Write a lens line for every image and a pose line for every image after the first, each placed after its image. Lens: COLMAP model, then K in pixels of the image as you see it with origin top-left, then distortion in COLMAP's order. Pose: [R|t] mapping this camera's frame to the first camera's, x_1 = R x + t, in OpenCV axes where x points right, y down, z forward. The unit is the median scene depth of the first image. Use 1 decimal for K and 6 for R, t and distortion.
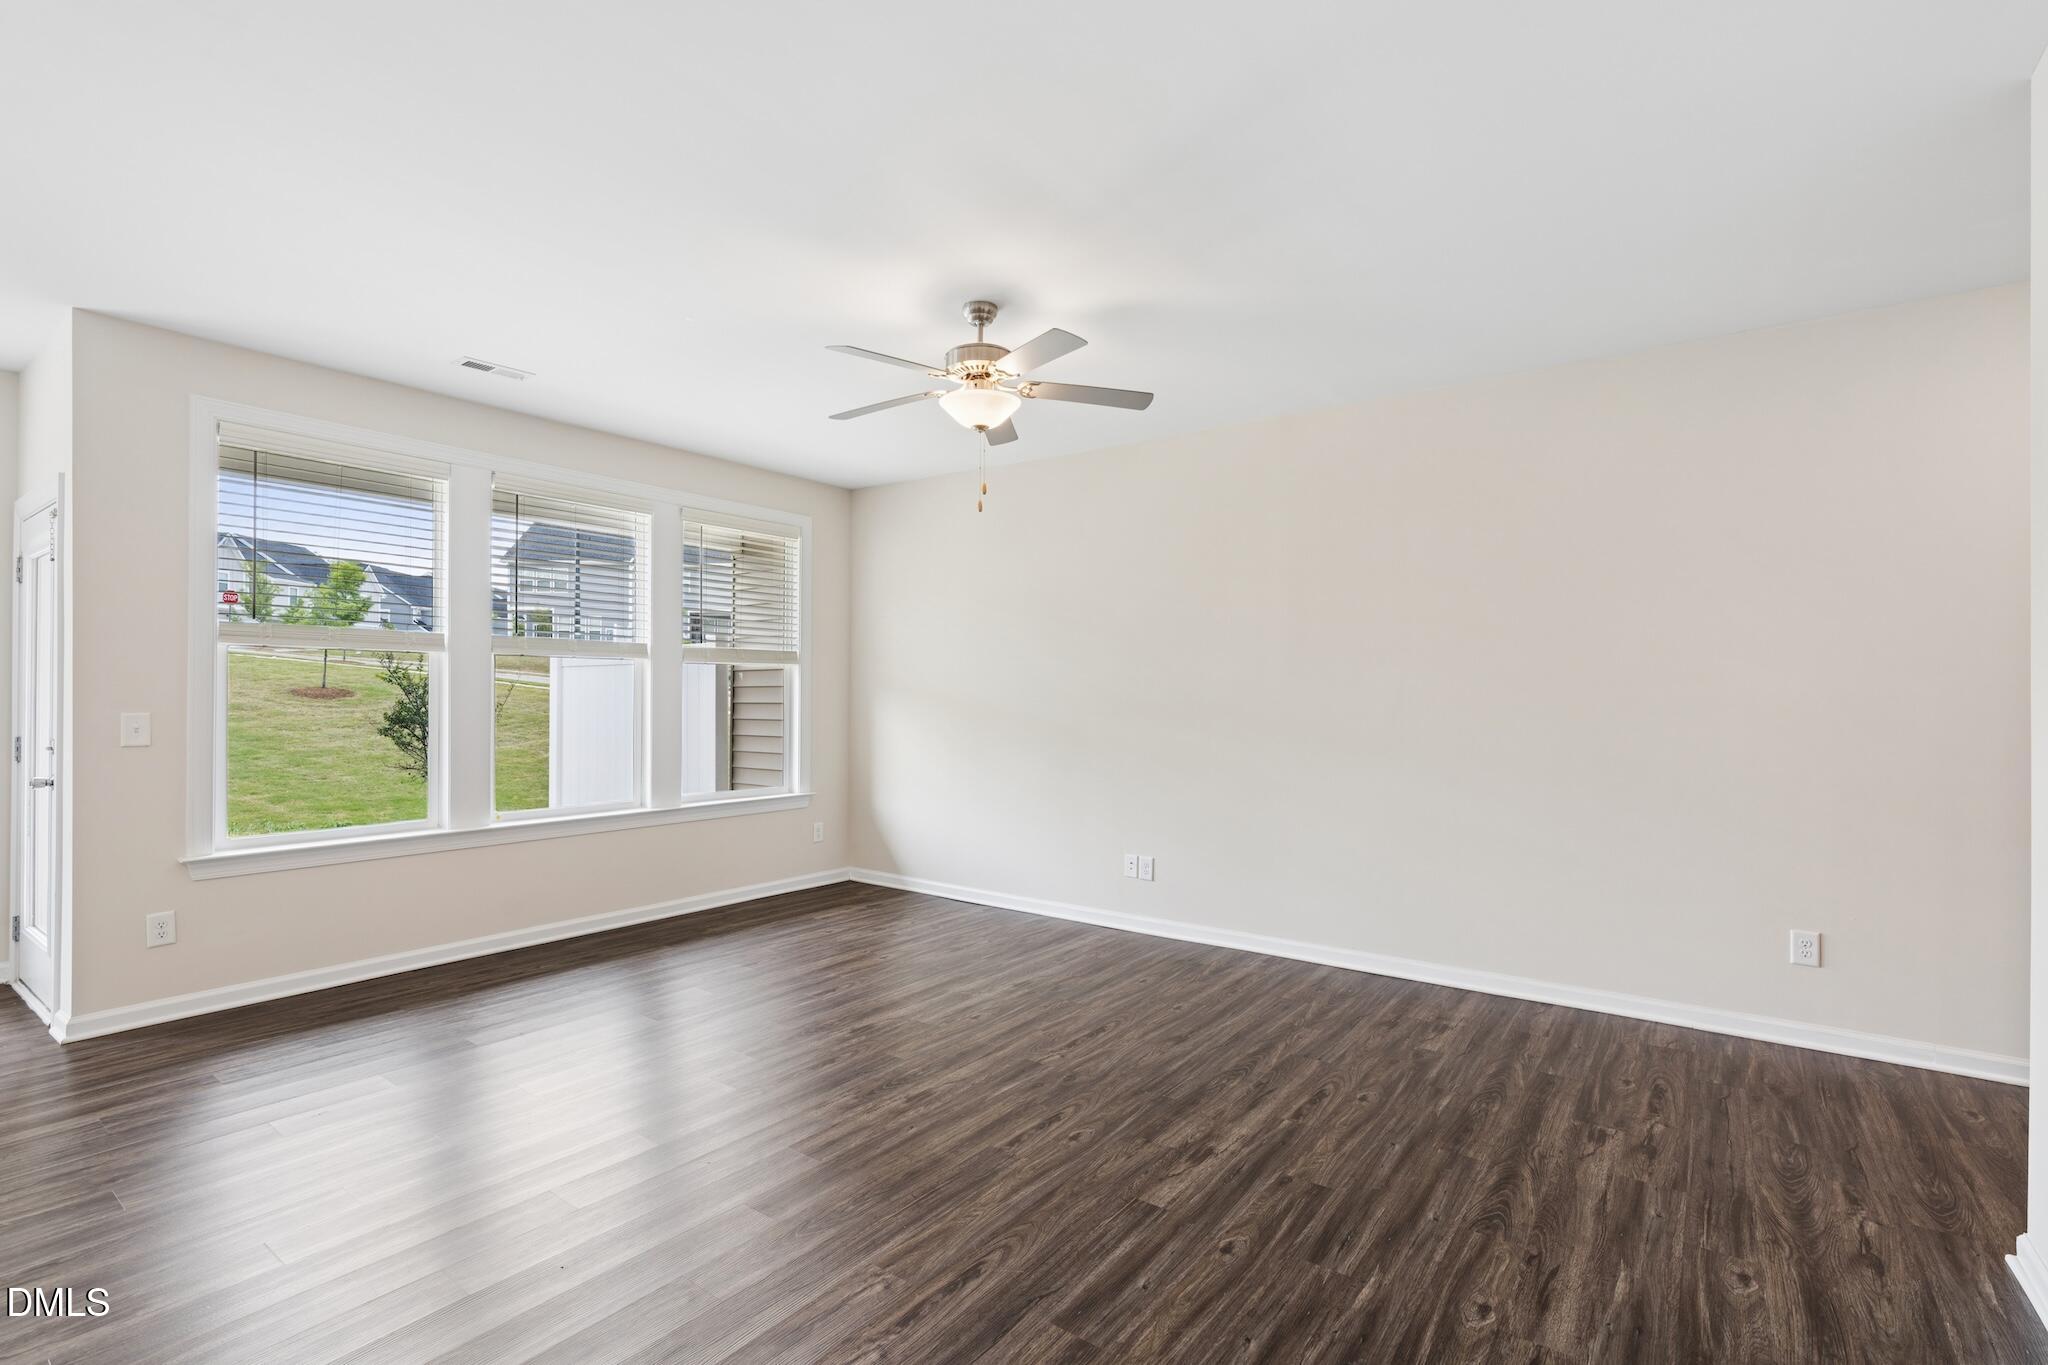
lens RADIAL K [[929.3, 0, 1020.8], [0, 929.3, 691.2], [0, 0, 1]] dist [-0.002085, 0.001057]
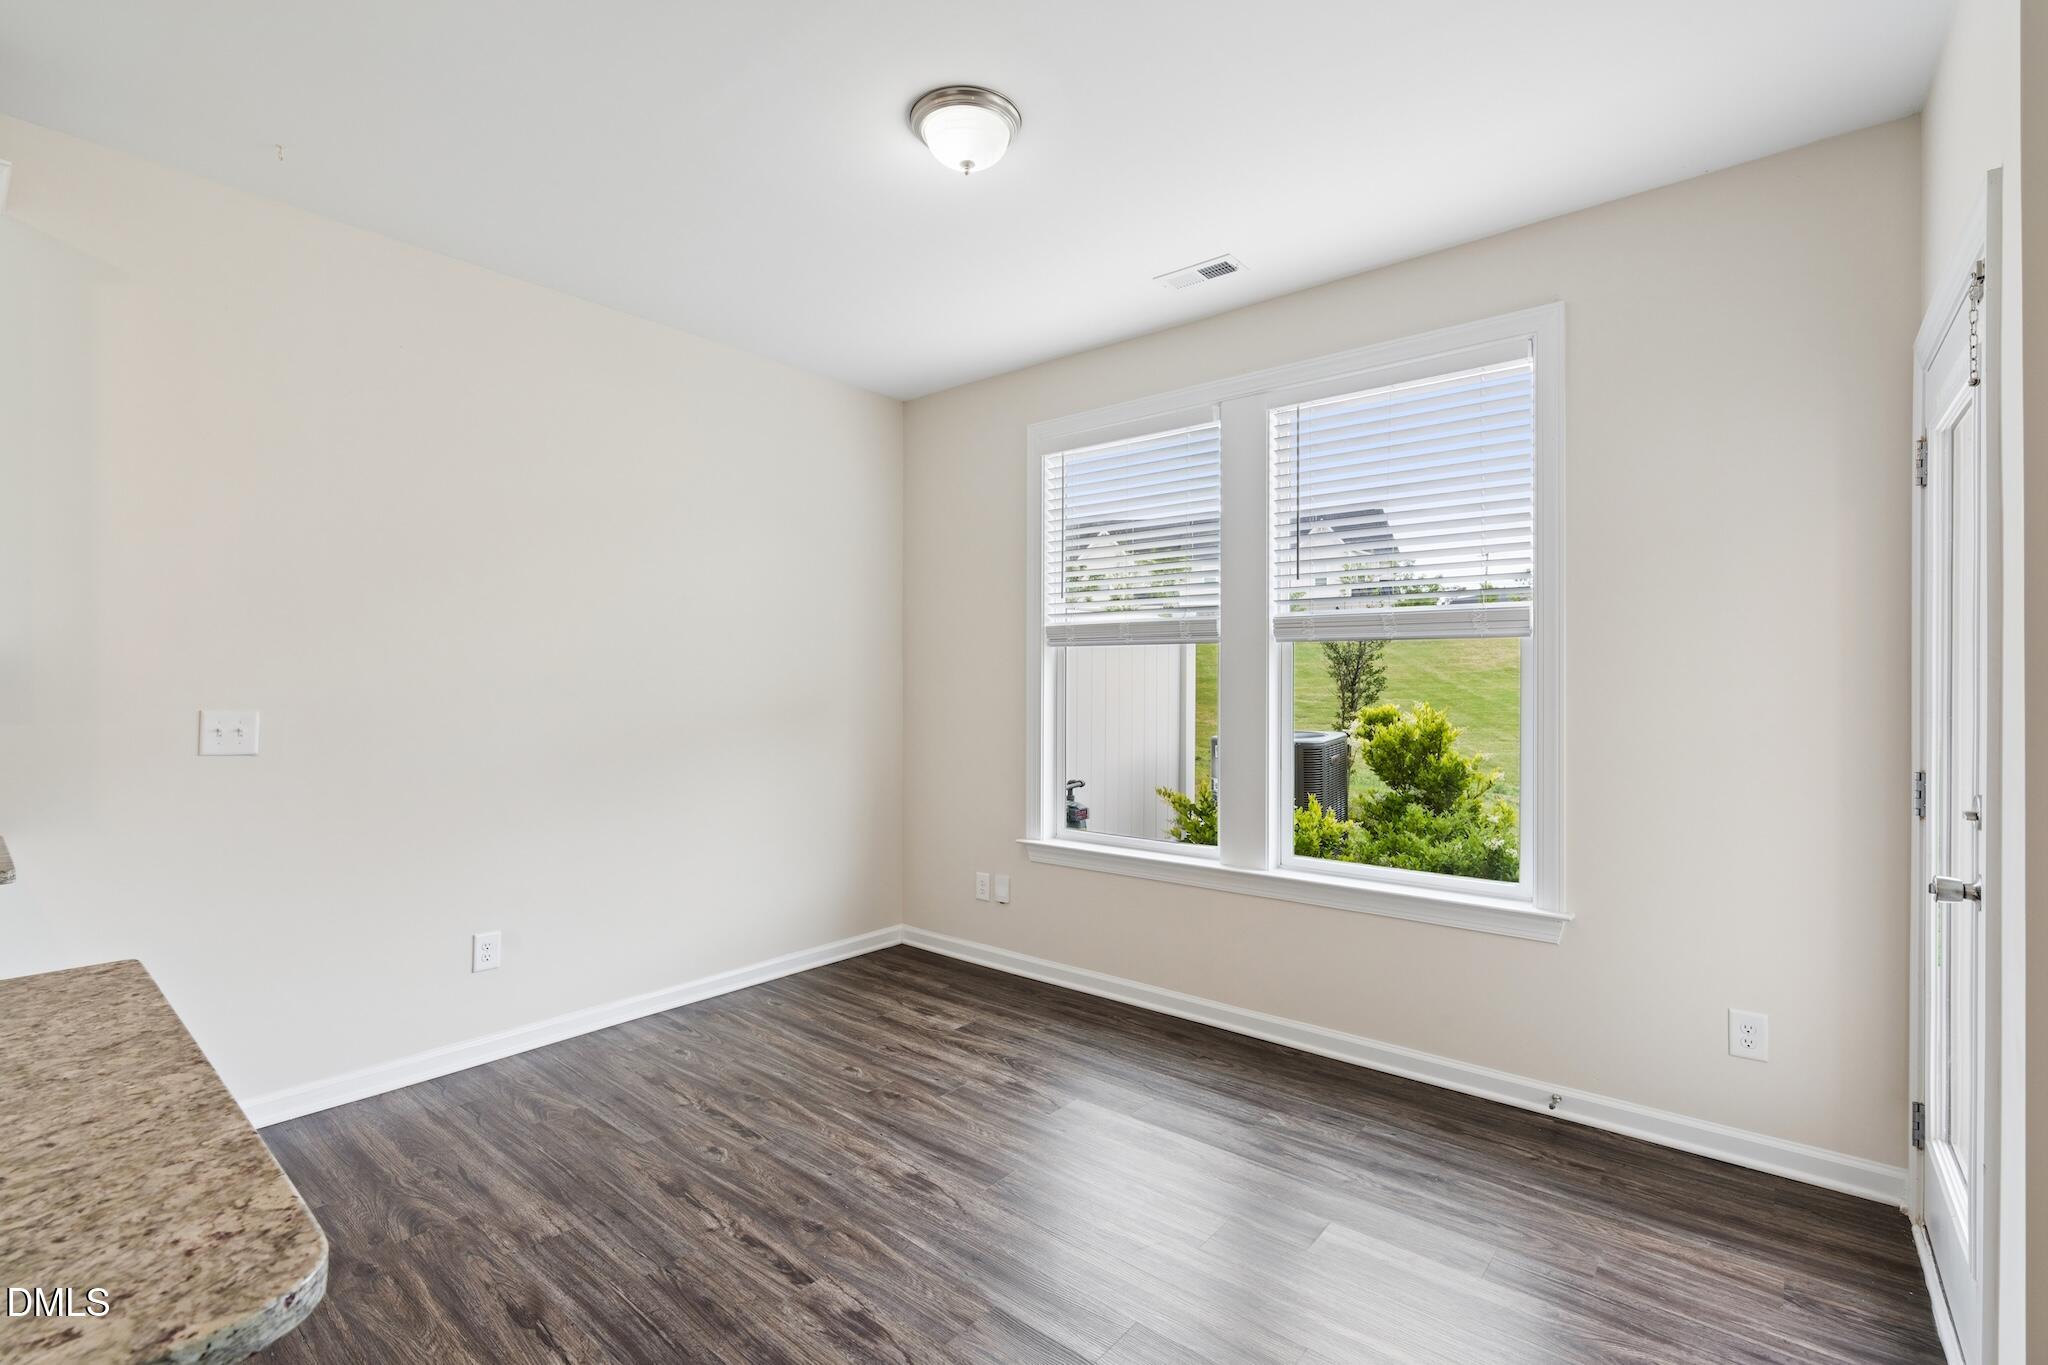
lens RADIAL K [[929.3, 0, 1068.5], [0, 929.3, 688.5], [0, 0, 1]] dist [-0.002085, 0.001057]
pose [[-0.020147, -0.000970, -0.999797, -0.781293], [0.001528, 0.999998, -0.001001, 0.000136], [0.999796, -0.001548, -0.020146, 0.759394]]
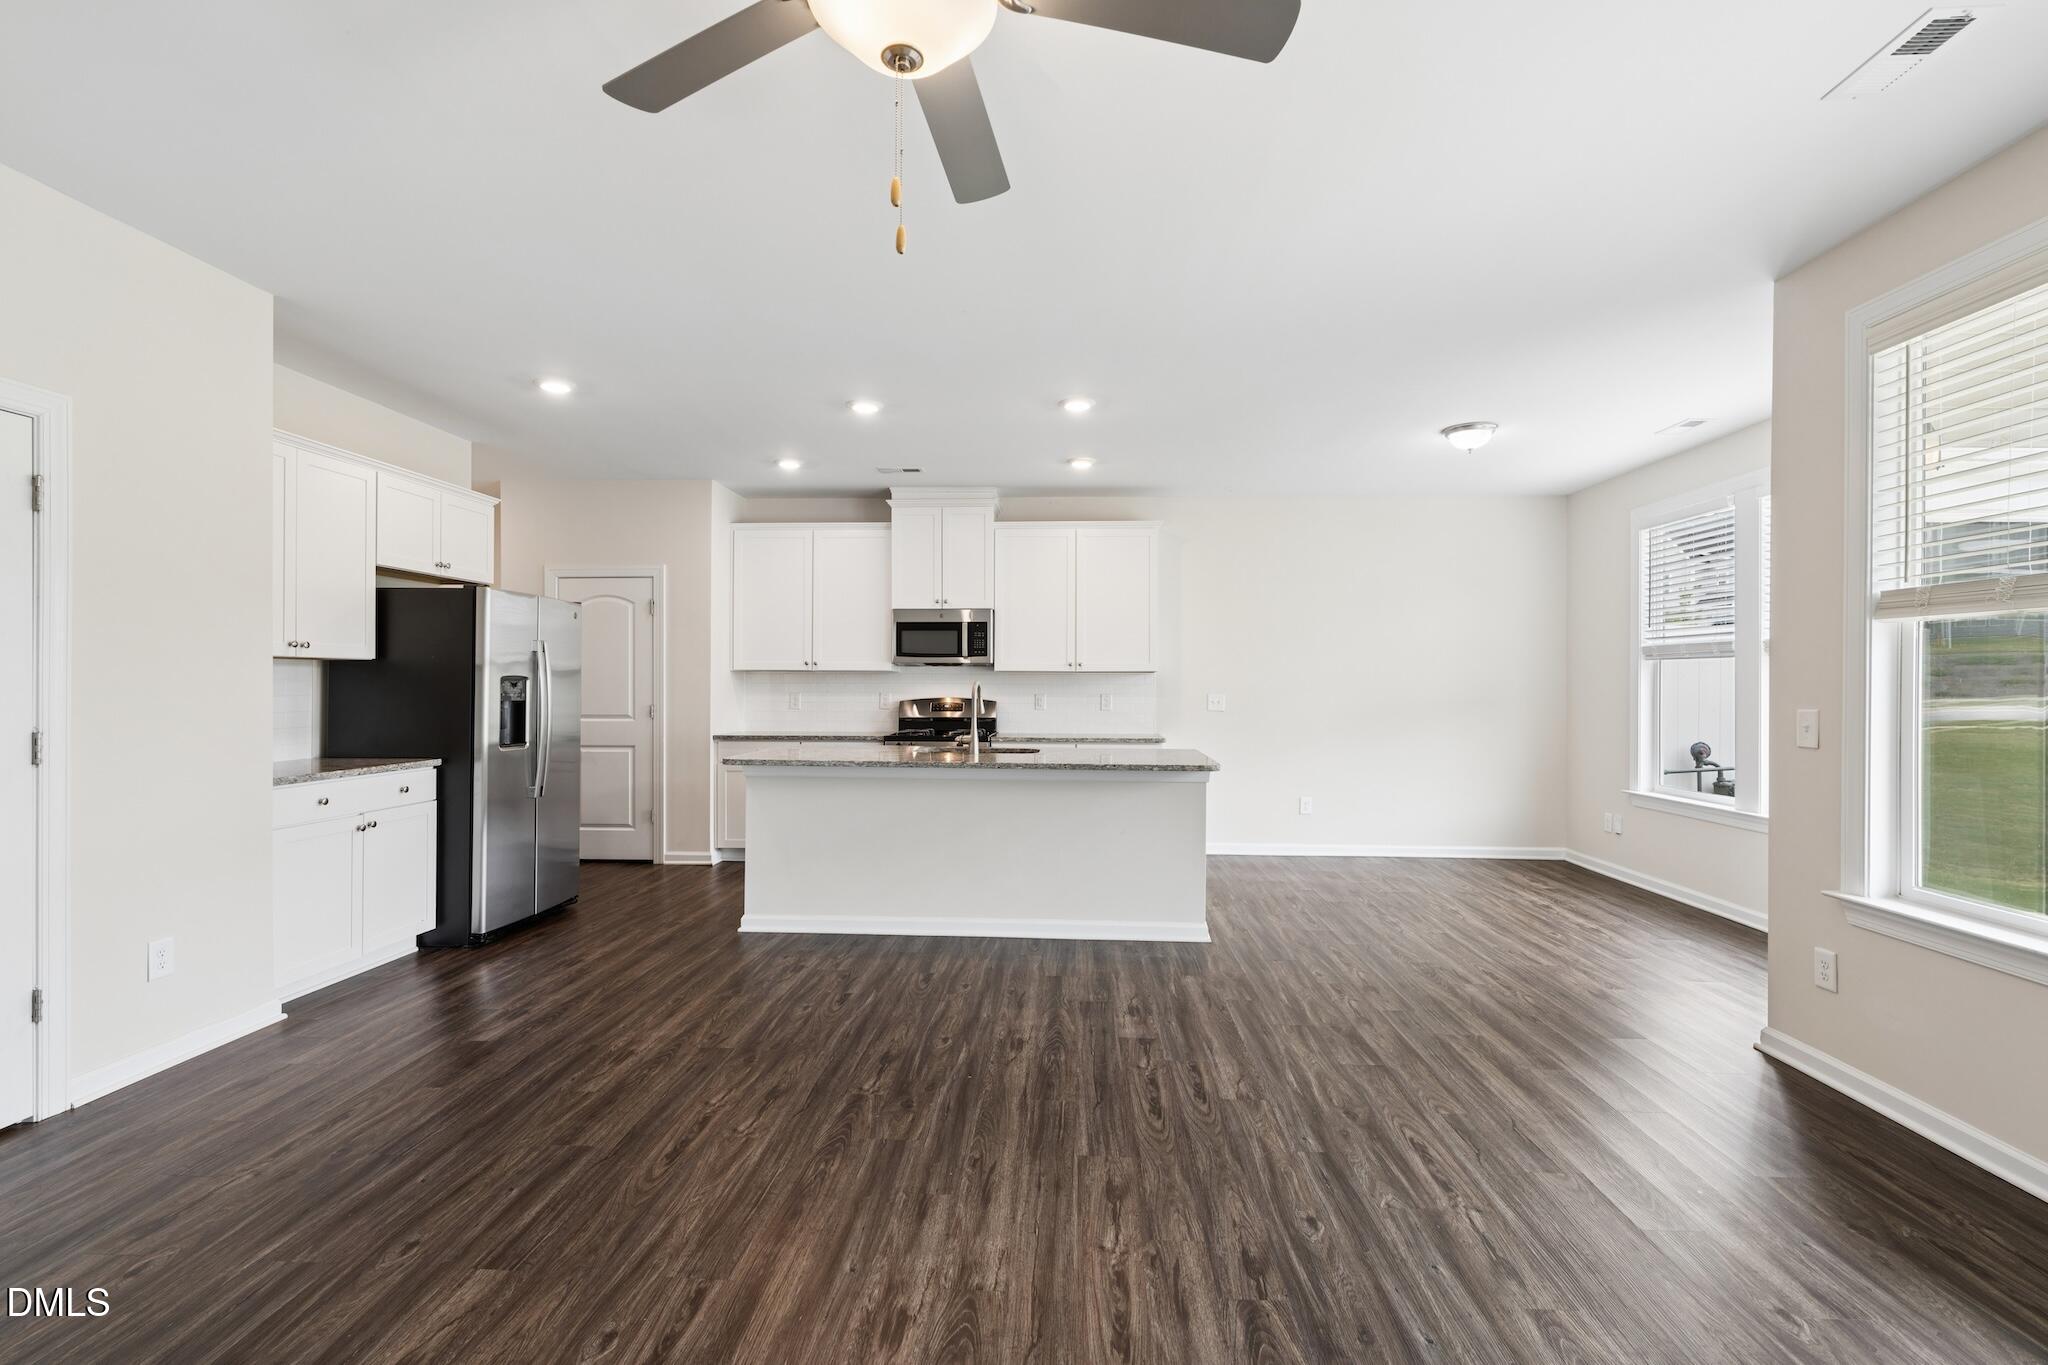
lens RADIAL K [[929.3, 0, 1022.7], [0, 929.3, 685.3], [0, 0, 1]] dist [-0.002085, 0.001057]
pose [[-0.835738, -0.008979, -0.549055, 0.181465], [-0.007384, 0.999960, -0.005114, 0.013225], [0.549078, -0.000220, -0.835771, 1.738877]]
